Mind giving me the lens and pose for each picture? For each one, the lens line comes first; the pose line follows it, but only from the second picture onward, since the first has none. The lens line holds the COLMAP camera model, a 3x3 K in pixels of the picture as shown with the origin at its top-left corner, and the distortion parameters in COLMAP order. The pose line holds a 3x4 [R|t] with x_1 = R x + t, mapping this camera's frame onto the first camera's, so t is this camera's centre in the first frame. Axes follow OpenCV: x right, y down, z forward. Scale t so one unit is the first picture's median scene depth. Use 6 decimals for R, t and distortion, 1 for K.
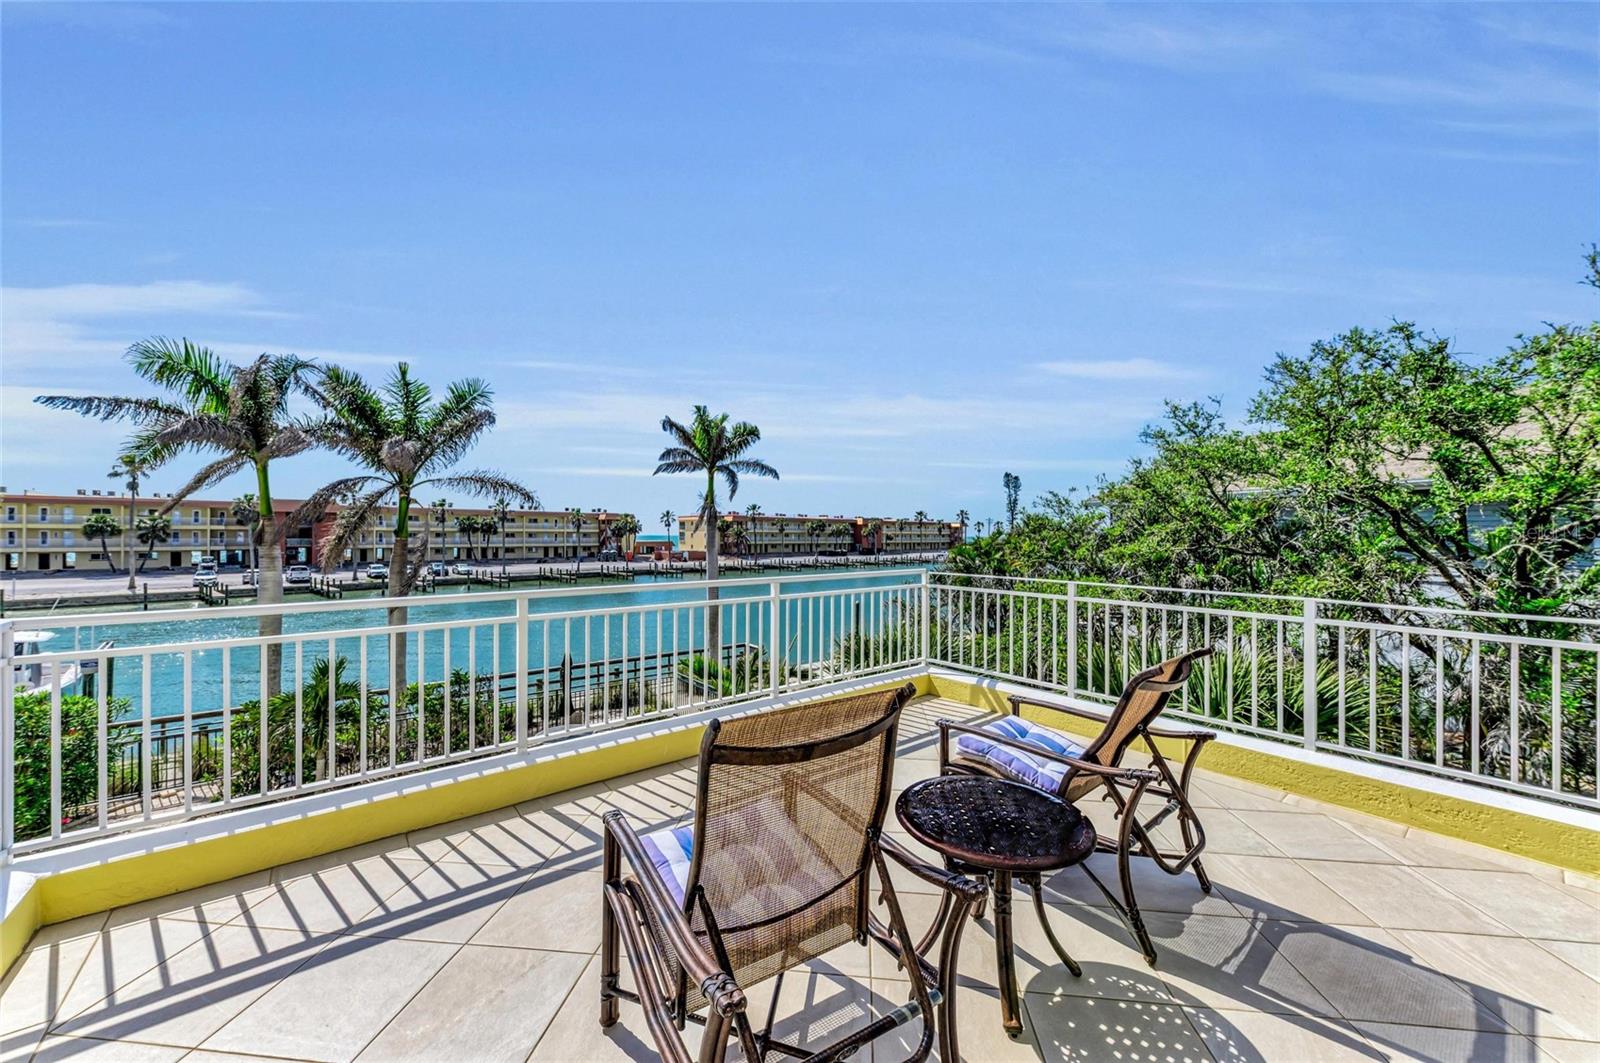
lens RADIAL K [[584.1, 0, 801.4], [0, 584.1, 535.0], [0, 0, 1]] dist [0.008476, -0.001394]
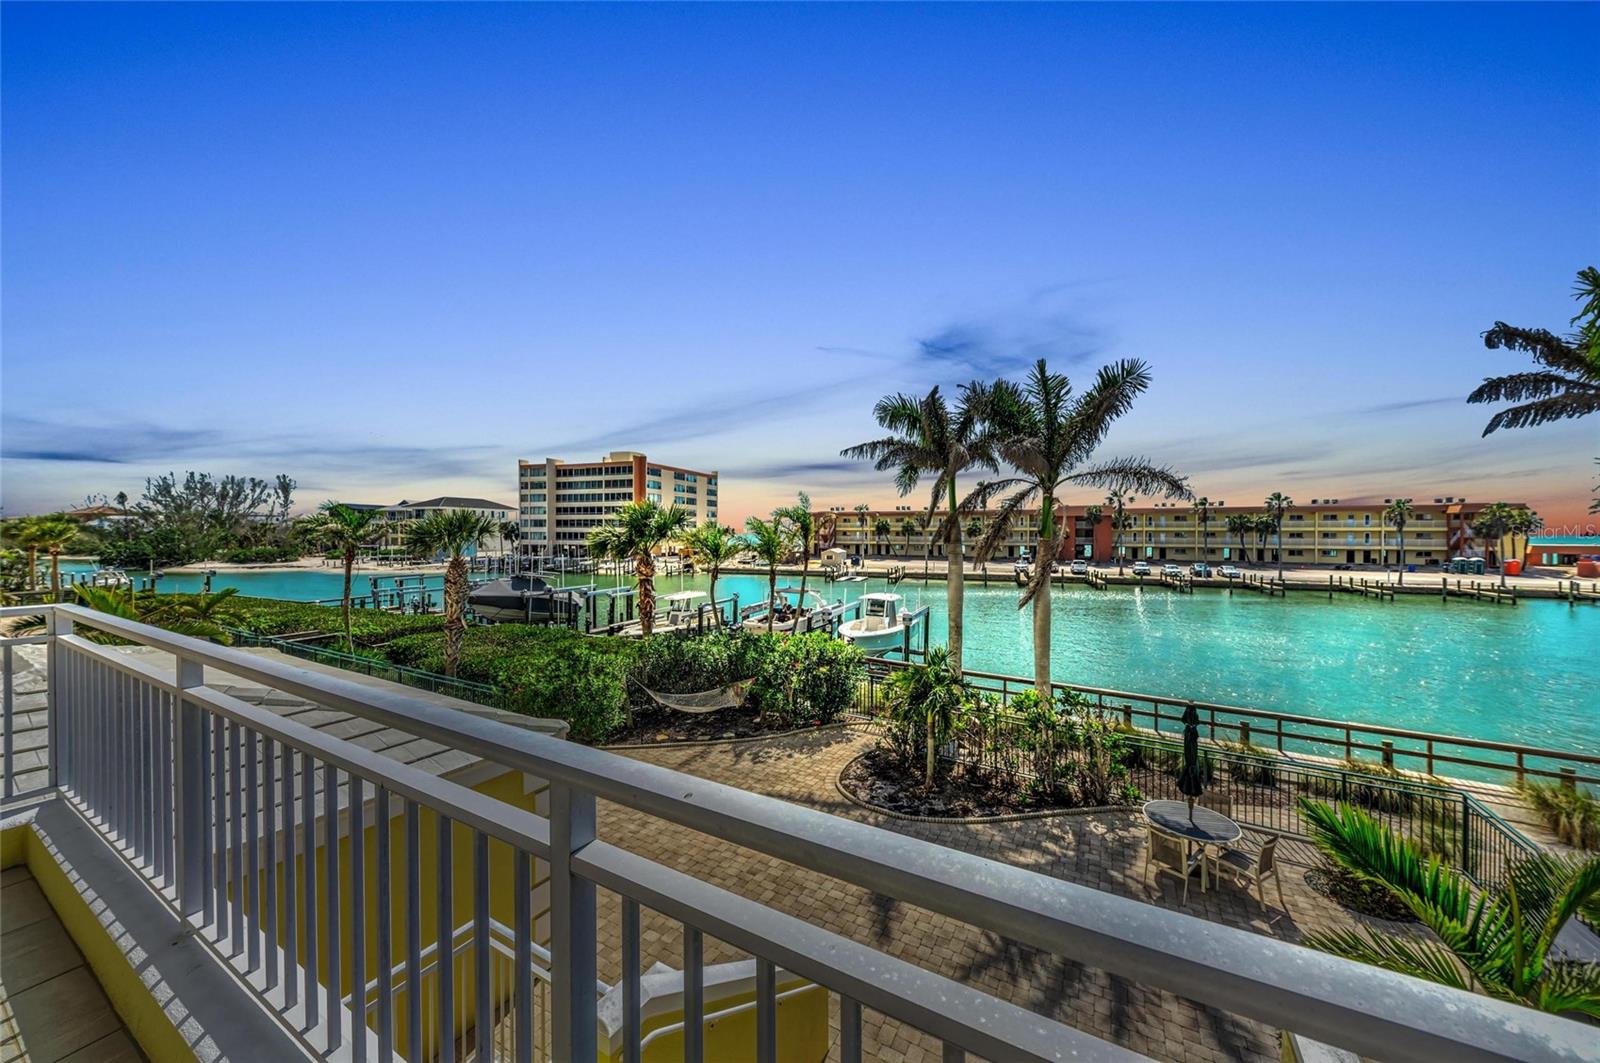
lens RADIAL K [[552.0, 0, 801.5], [0, 552.0, 537.3], [0, 0, 1]] dist [0.011869, -0.003777]
pose [[0.354360, 0.005711, -0.935092, 0.009195], [-0.001183, 0.999983, 0.005659, -0.000312], [0.935108, -0.000899, 0.354361, 0.056206]]
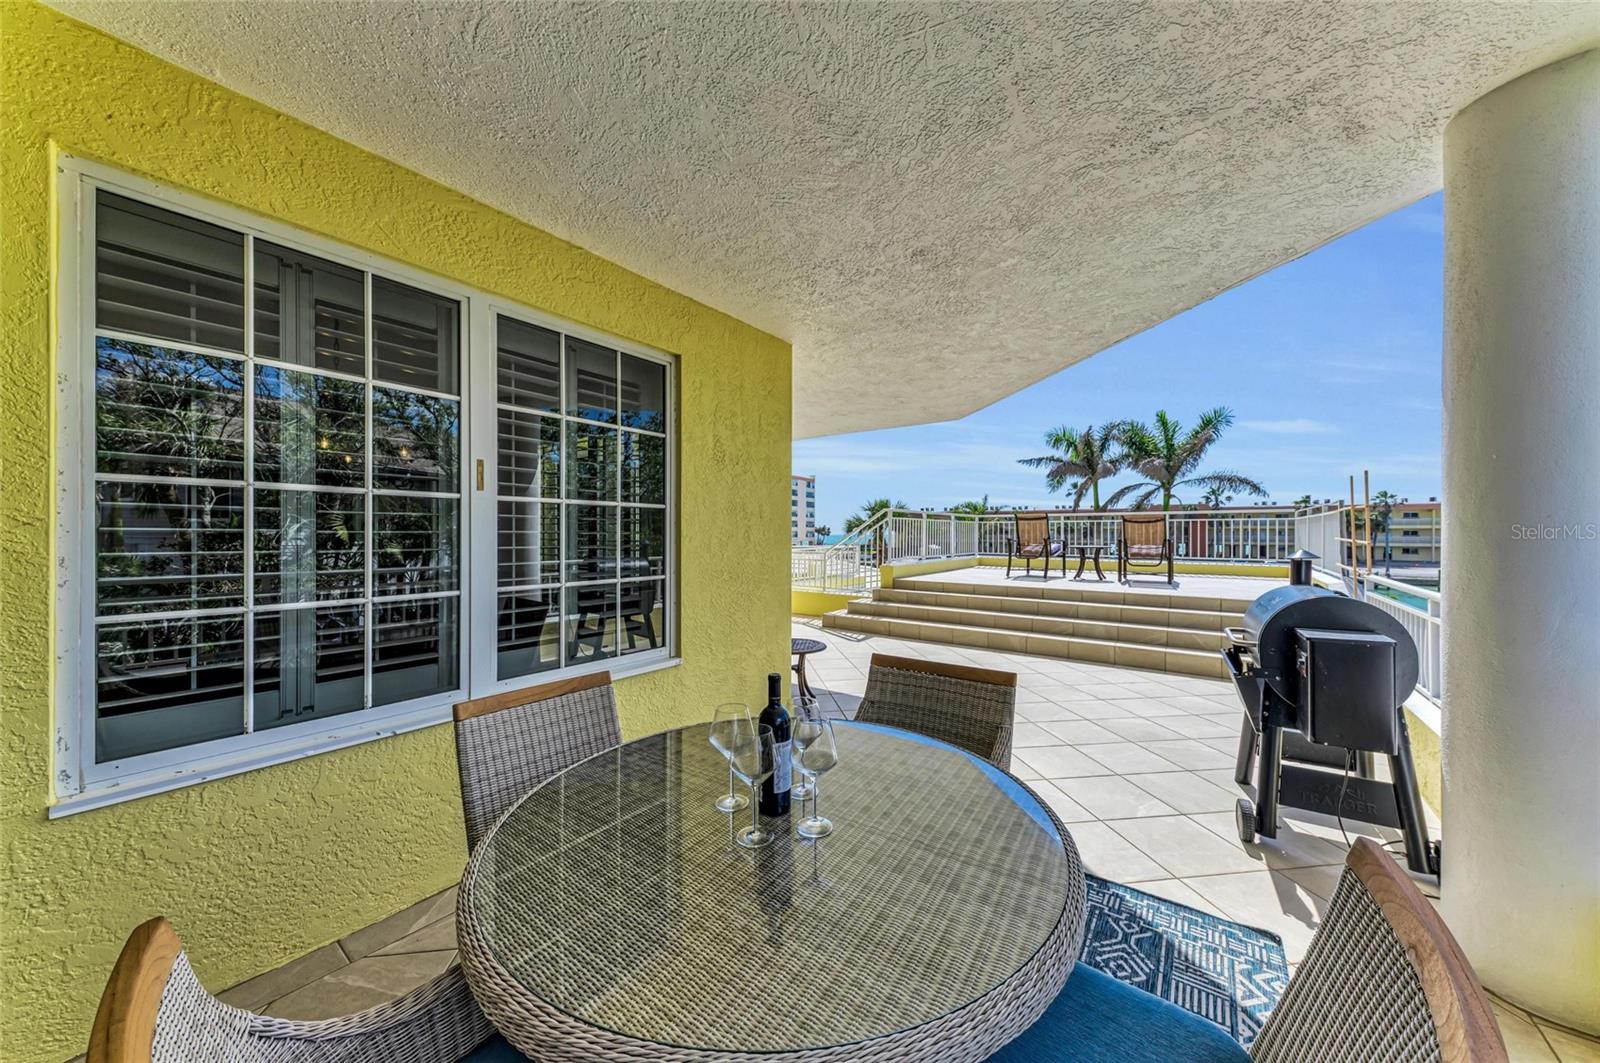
lens RADIAL K [[542.2, 0, 799.7], [0, 542.2, 539.2], [0, 0, 1]] dist [0.002019, -0.000018]
pose [[0.226999, 0.007255, -0.973868, 0.100936], [-0.003027, 0.999973, 0.006744, 0.009535], [0.973890, 0.001417, 0.227015, -0.055526]]
